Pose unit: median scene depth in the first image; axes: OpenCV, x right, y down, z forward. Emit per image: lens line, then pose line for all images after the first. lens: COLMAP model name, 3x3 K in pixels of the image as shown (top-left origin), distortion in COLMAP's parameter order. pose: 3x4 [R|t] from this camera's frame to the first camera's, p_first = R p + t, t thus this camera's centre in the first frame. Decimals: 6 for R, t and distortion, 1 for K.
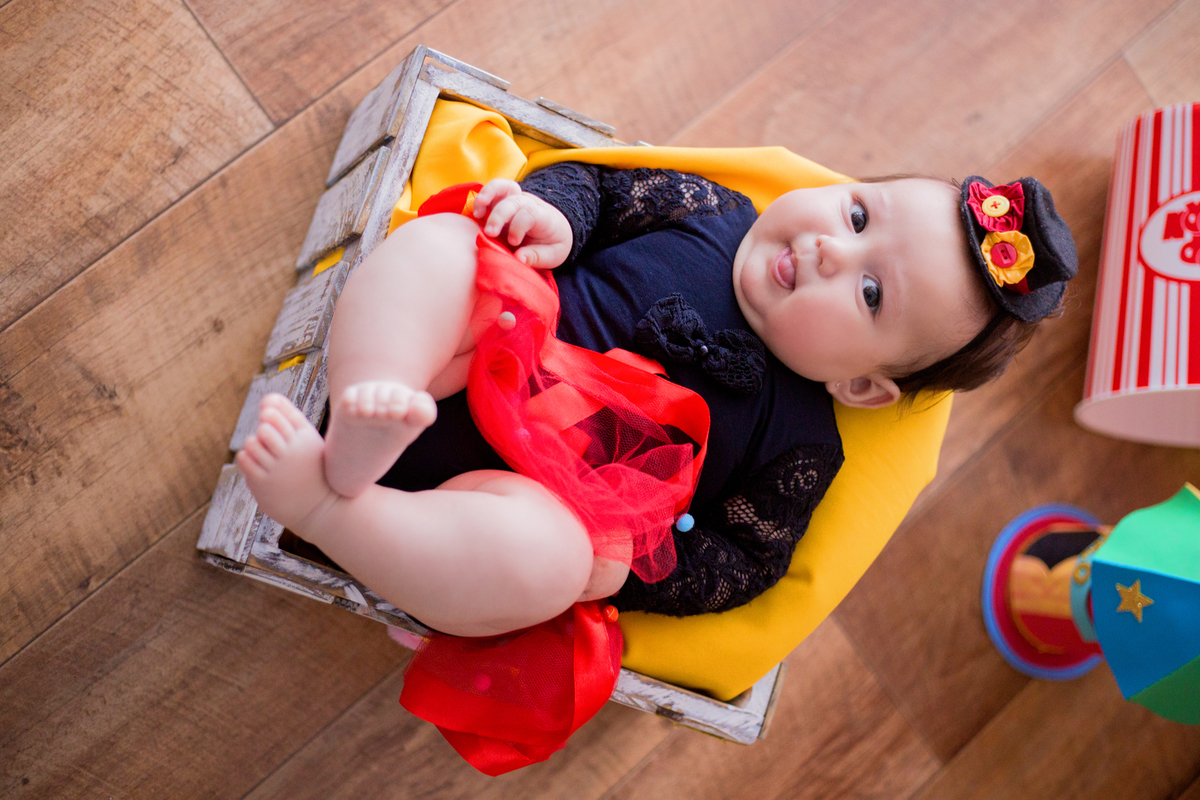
lens RADIAL K [[1809.7, 0, 600.0], [0, 1809.7, 400.0], [0, 0, 1]] dist [-0.143913, -0.000386]
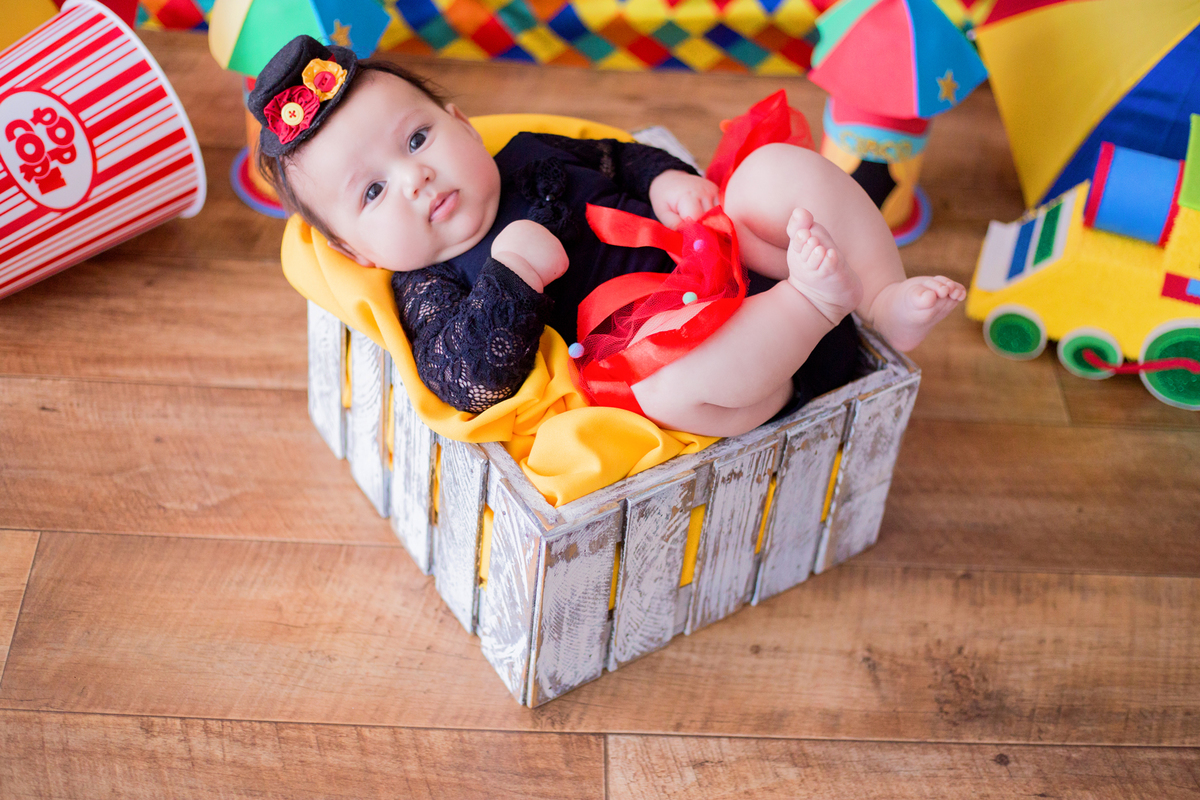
lens RADIAL K [[1809.7, 0, 600.0], [0, 1809.7, 400.0], [0, 0, 1]] dist [-0.143913, -0.000386]
pose [[-0.715281, -0.684617, 0.140258, -0.194721], [0.593662, -0.489380, 0.638806, -0.741159], [-0.368698, 0.540191, 0.756475, 0.104048]]
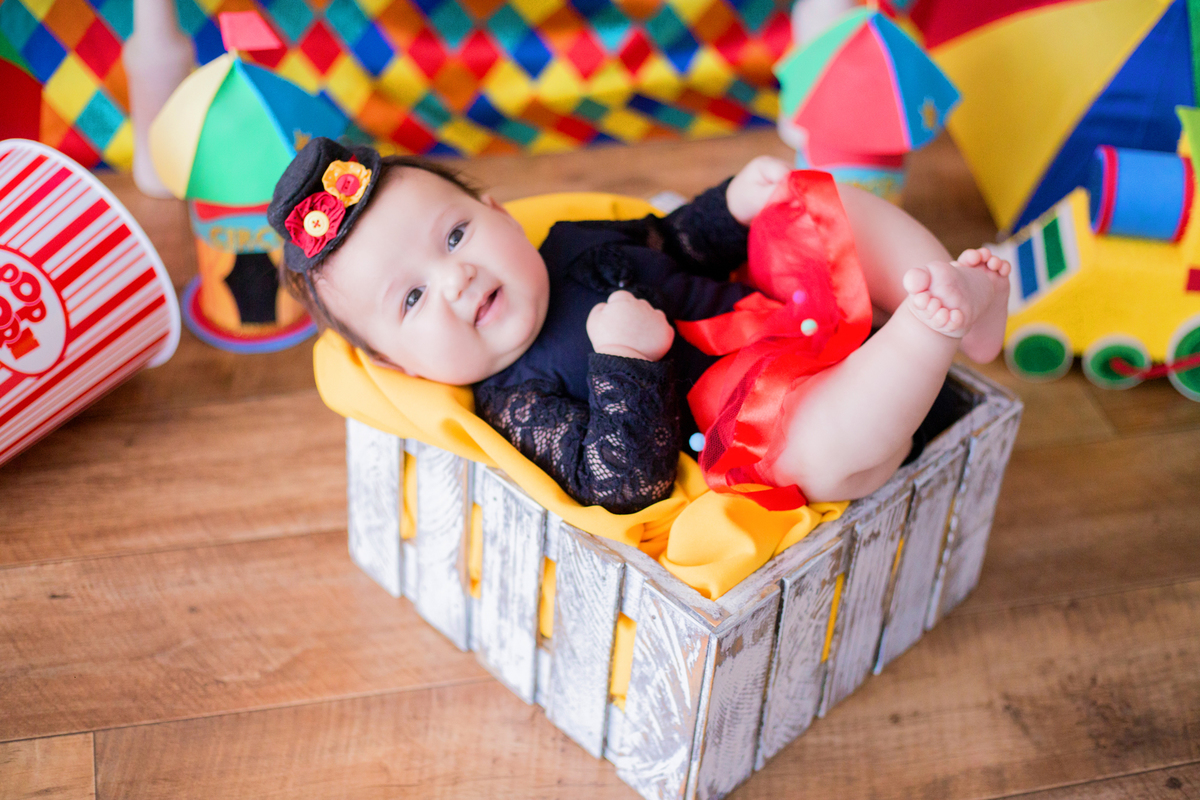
lens RADIAL K [[1809.7, 0, 600.0], [0, 1809.7, 400.0], [0, 0, 1]] dist [-0.143913, -0.000386]
pose [[-0.829071, -0.555018, 0.067789, -0.037230], [0.414854, -0.529304, 0.740090, -0.792780], [-0.374882, 0.641710, 0.669082, 0.243844]]
